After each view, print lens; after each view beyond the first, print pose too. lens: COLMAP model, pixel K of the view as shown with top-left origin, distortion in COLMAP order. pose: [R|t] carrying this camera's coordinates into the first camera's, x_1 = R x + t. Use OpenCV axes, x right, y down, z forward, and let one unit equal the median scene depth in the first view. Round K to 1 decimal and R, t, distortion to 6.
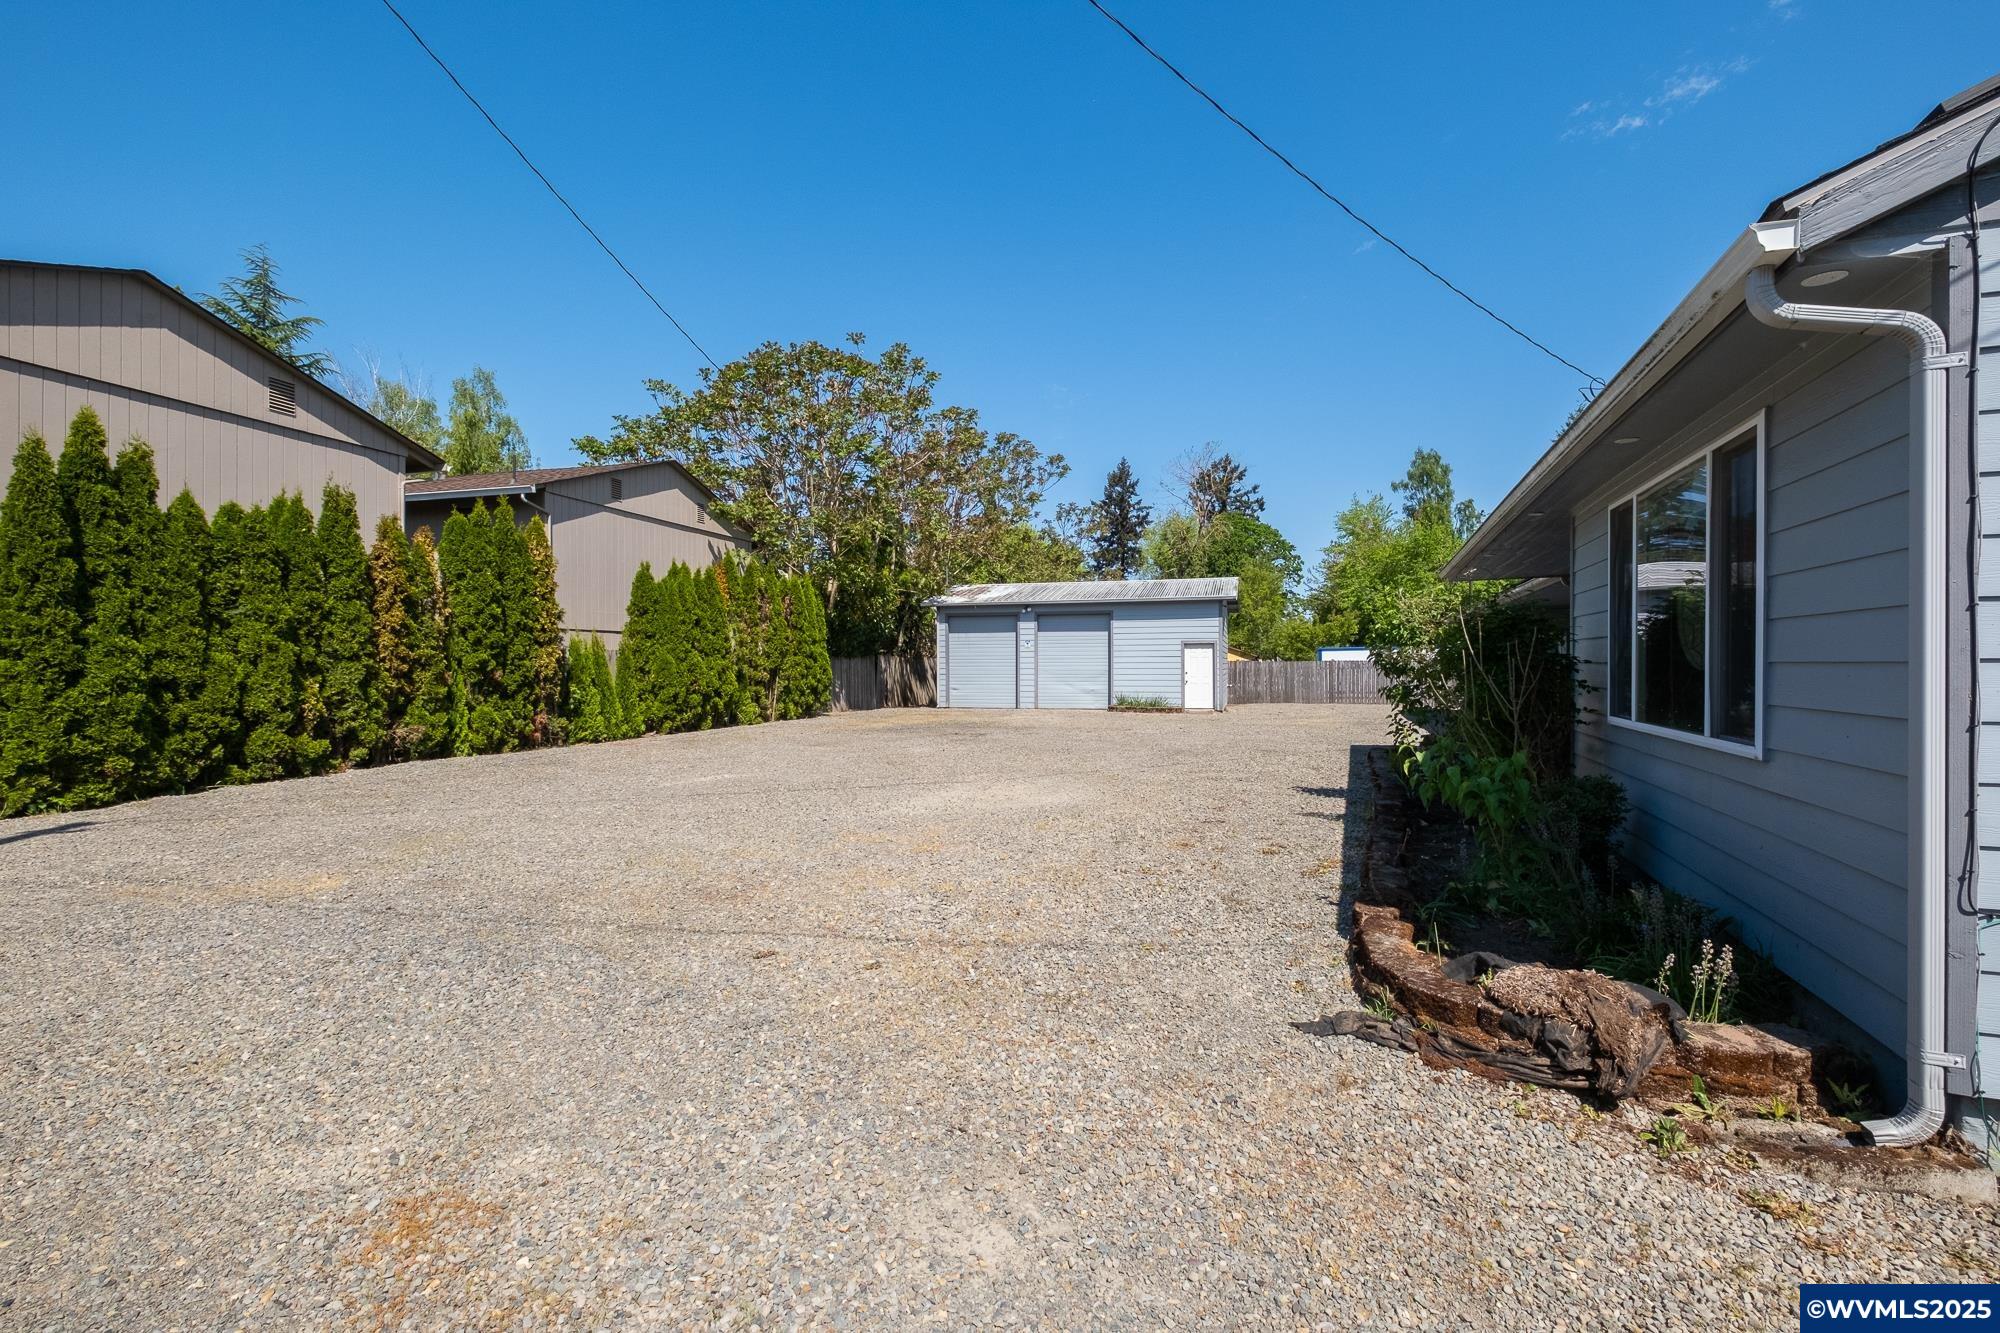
lens RADIAL K [[843.7, 0, 1008.0], [0, 843.7, 663.5], [0, 0, 1]] dist [0.000464, -0.000232]
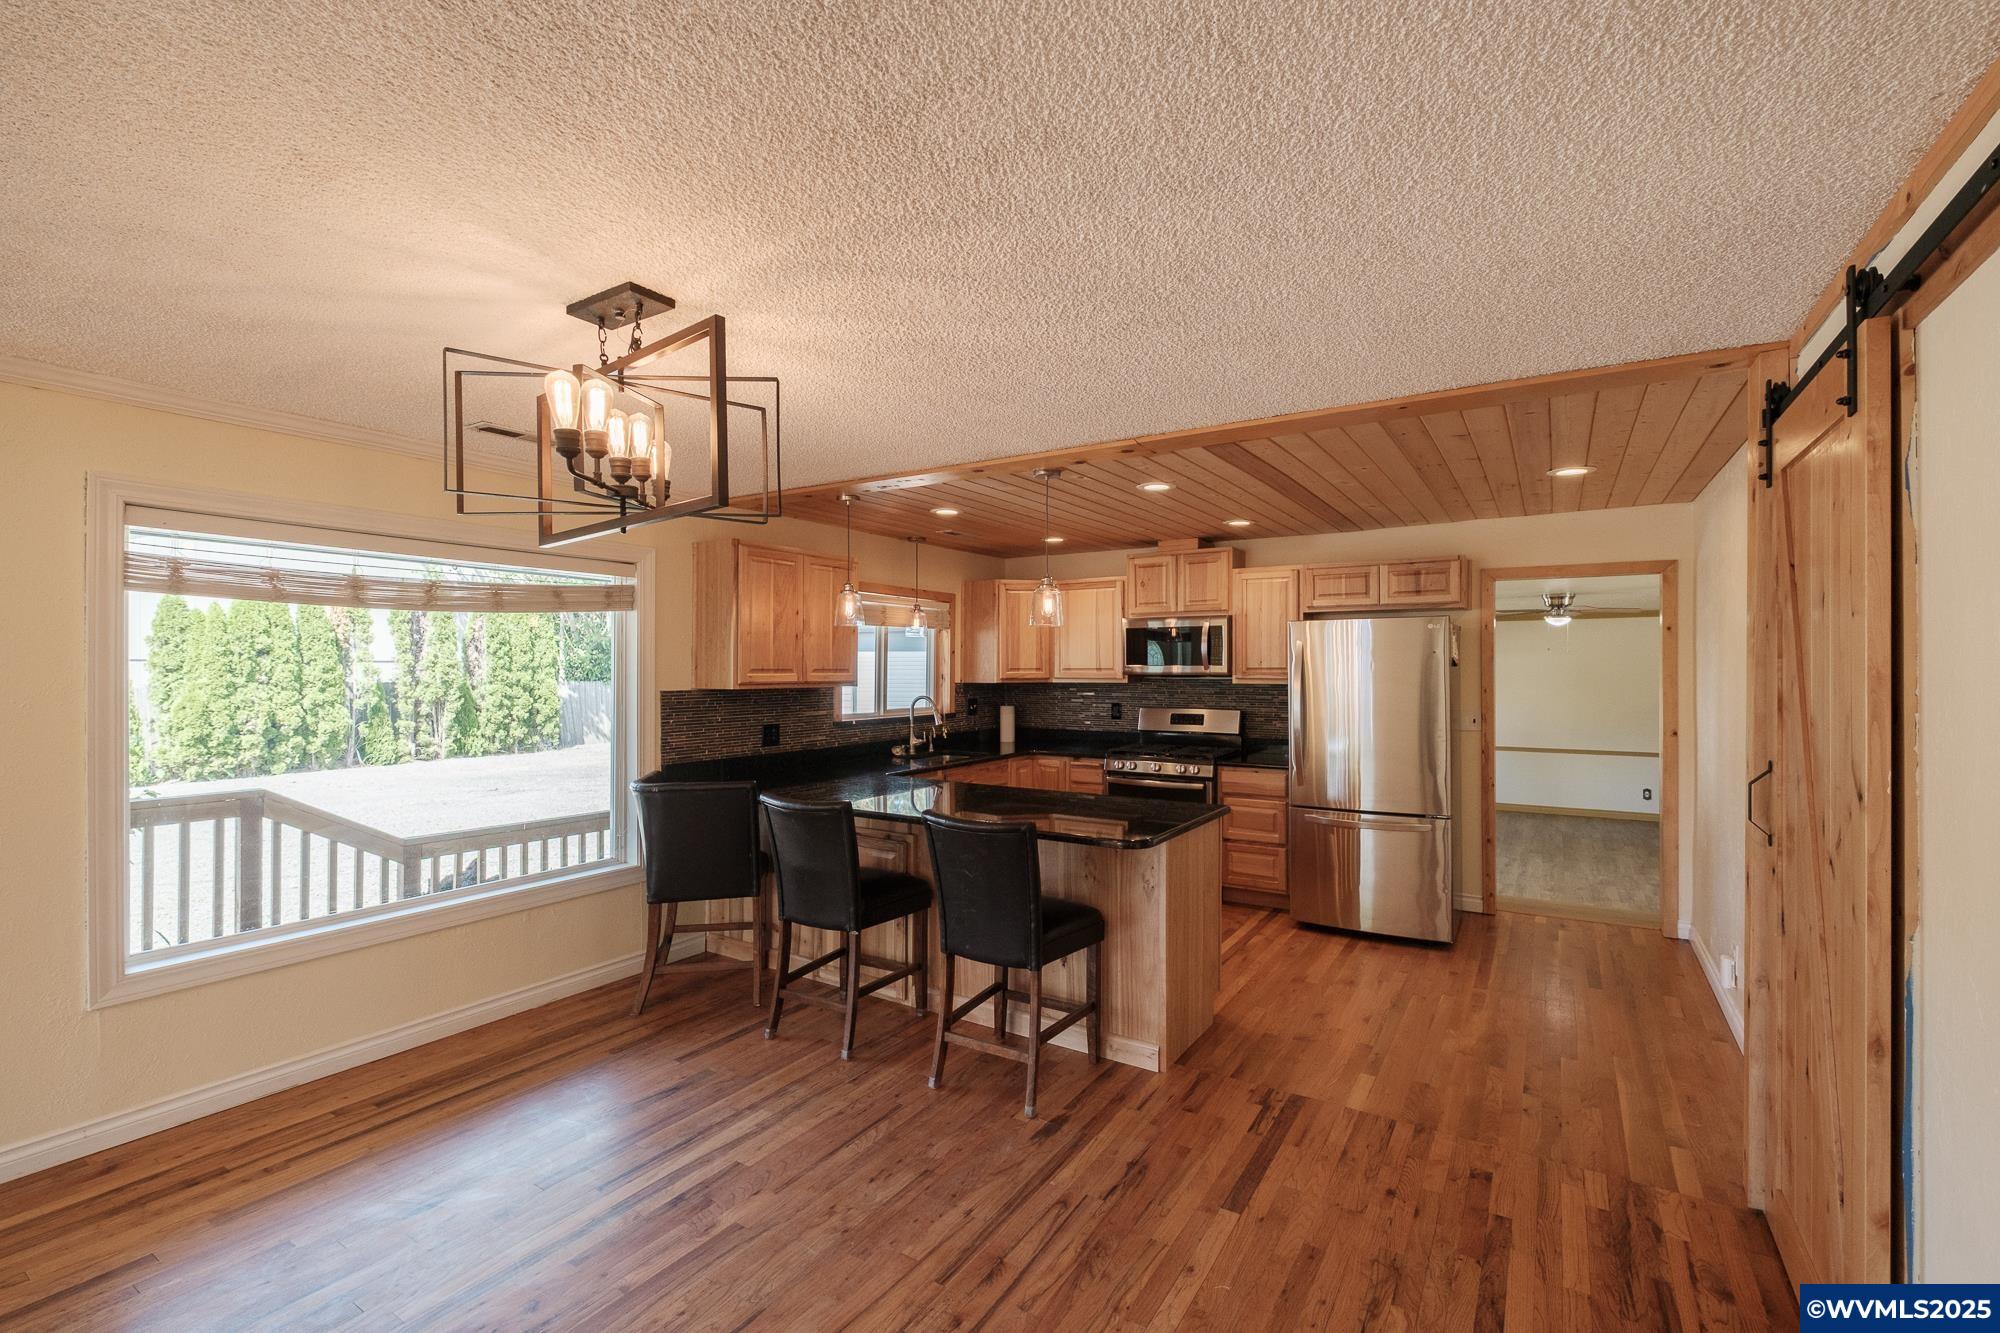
lens RADIAL K [[862.9, 0, 1011.8], [0, 862.9, 663.0], [0, 0, 1]] dist [0.009186, -0.007937]
pose [[0.987149, 0.000545, -0.159803, 0.779950], [-0.001780, 0.999970, -0.007585, -0.046113], [0.159794, 0.007772, 0.987120, 0.335603]]
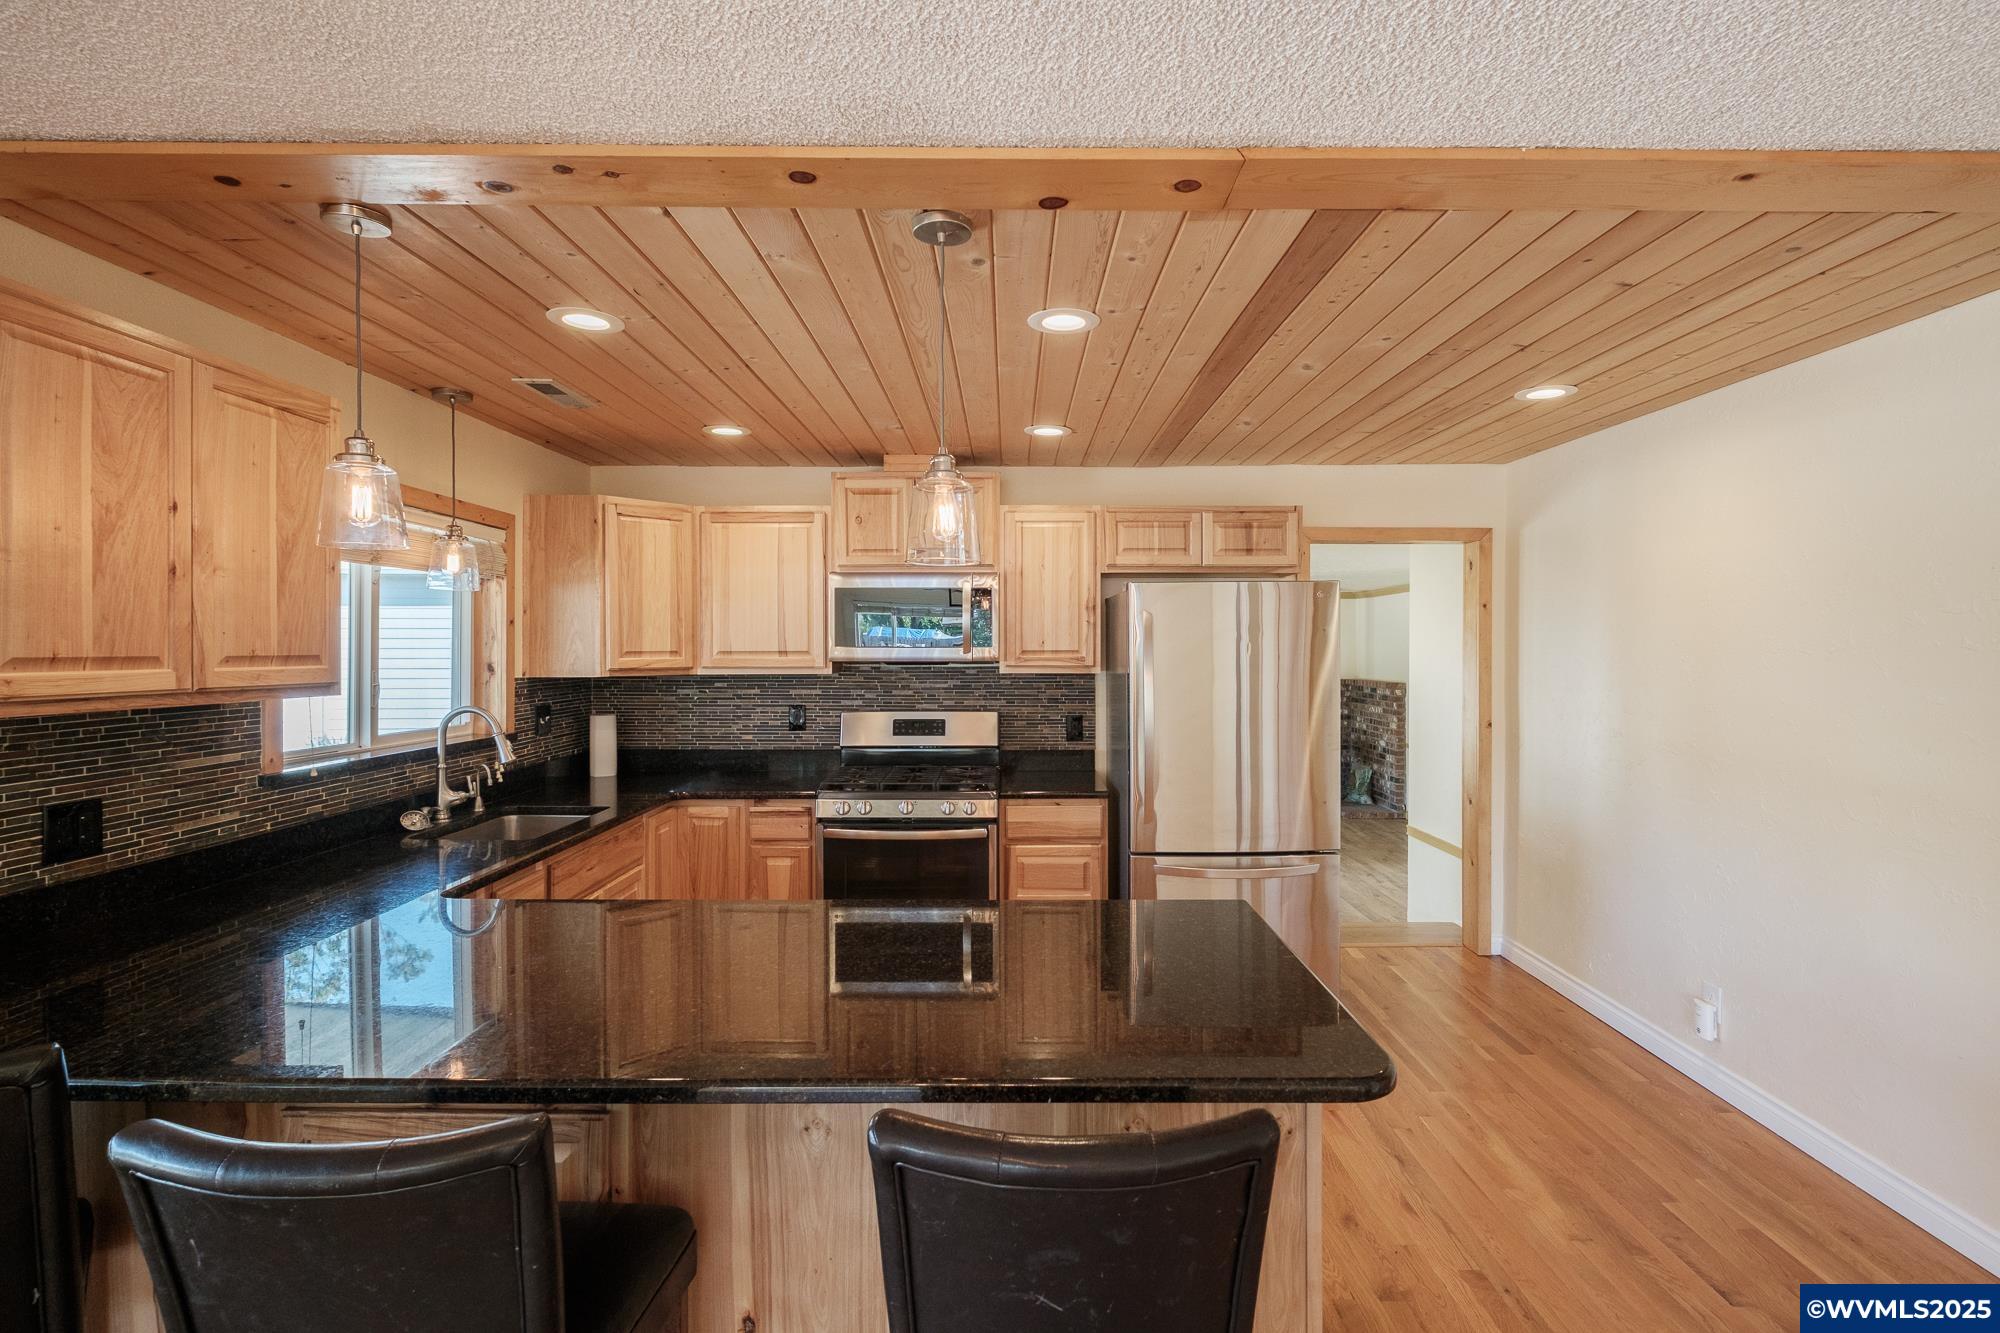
lens RADIAL K [[931.1, 0, 1011.8], [0, 931.1, 652.8], [0, 0, 1]] dist [0.001619, -0.000717]
pose [[0.920473, -0.000607, 0.390805, 0.687955], [-0.000593, 0.999995, 0.002950, -0.047447], [-0.390805, -0.002947, 0.920469, 0.508879]]
